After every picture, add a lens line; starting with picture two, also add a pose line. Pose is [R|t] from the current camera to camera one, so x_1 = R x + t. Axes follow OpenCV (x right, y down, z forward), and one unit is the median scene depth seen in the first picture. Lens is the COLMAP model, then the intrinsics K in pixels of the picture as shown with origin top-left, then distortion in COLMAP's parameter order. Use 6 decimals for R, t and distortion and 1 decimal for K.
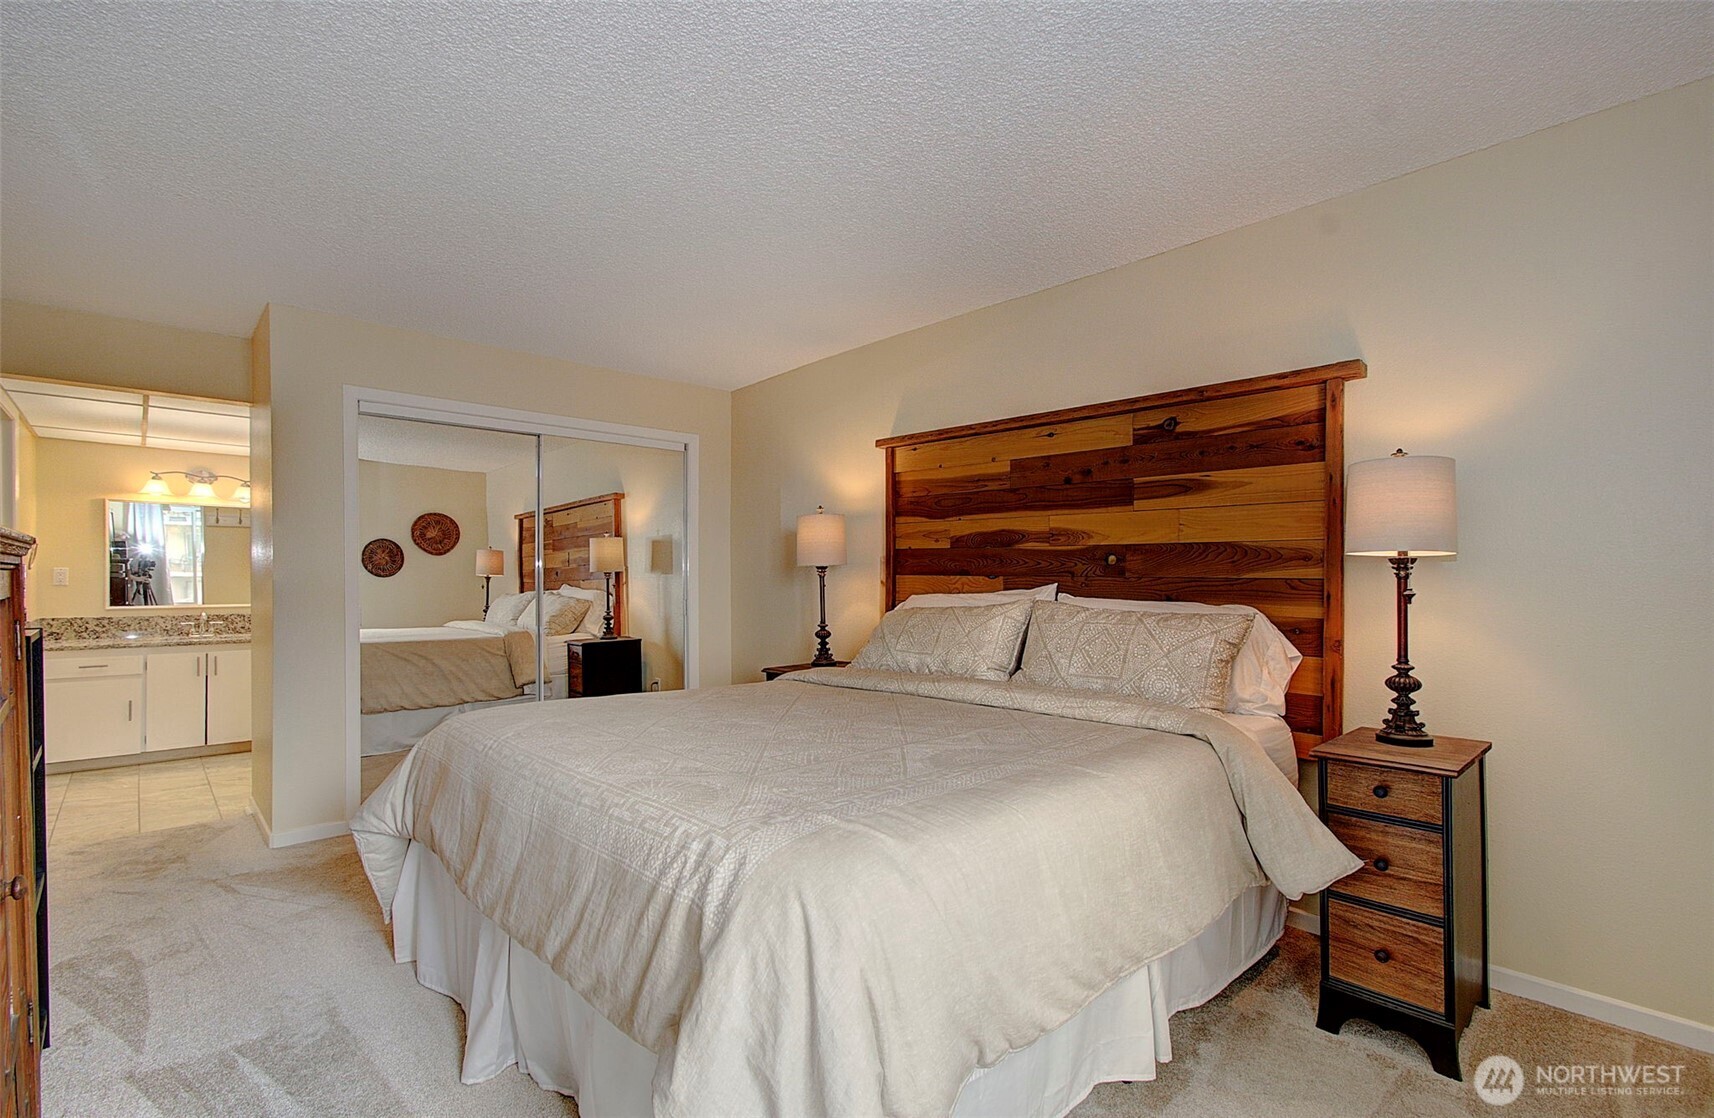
lens RADIAL K [[755.1, 0, 846.0], [0, 755.1, 566.9], [0, 0, 1]] dist [0.000563, 0.000155]
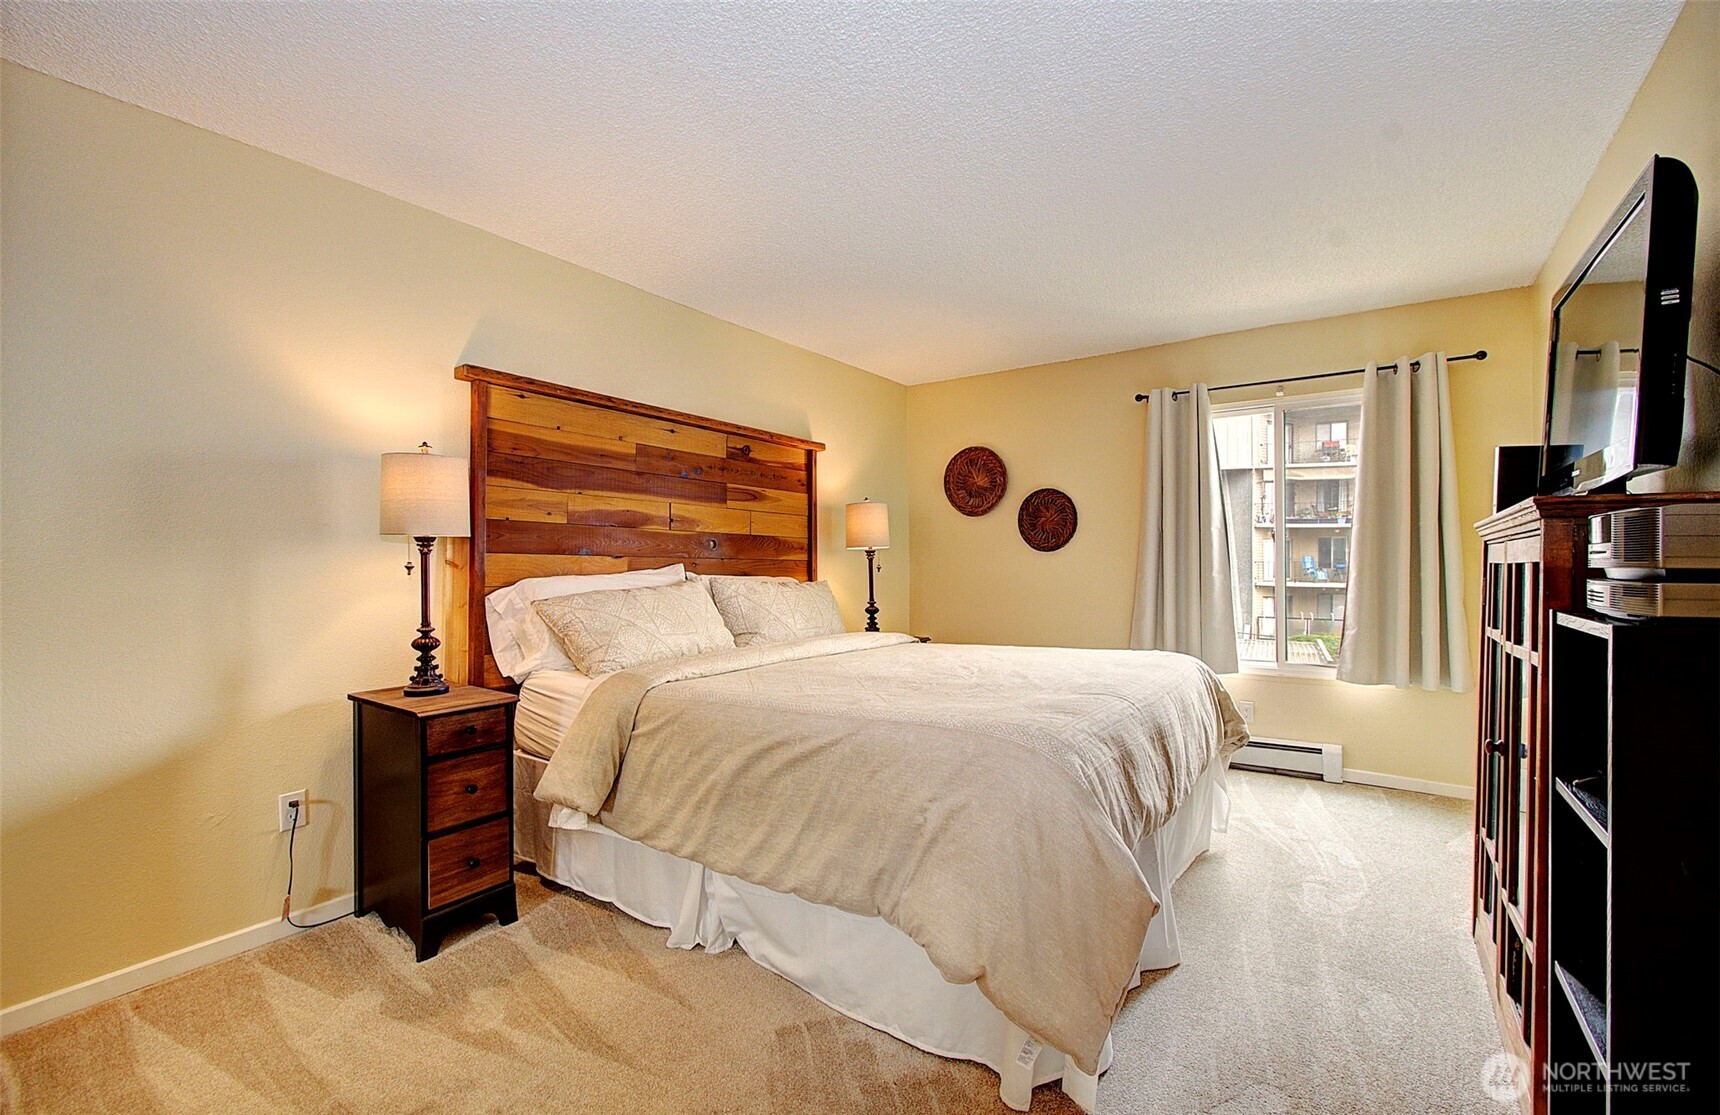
lens RADIAL K [[757.8, 0, 849.0], [0, 757.8, 565.4], [0, 0, 1]] dist [0.000563, 0.000155]
pose [[-0.155008, -0.013361, 0.987823, -0.906048], [-0.027445, 0.999581, 0.009214, 0.007739], [-0.987532, -0.025683, -0.155309, 0.925931]]
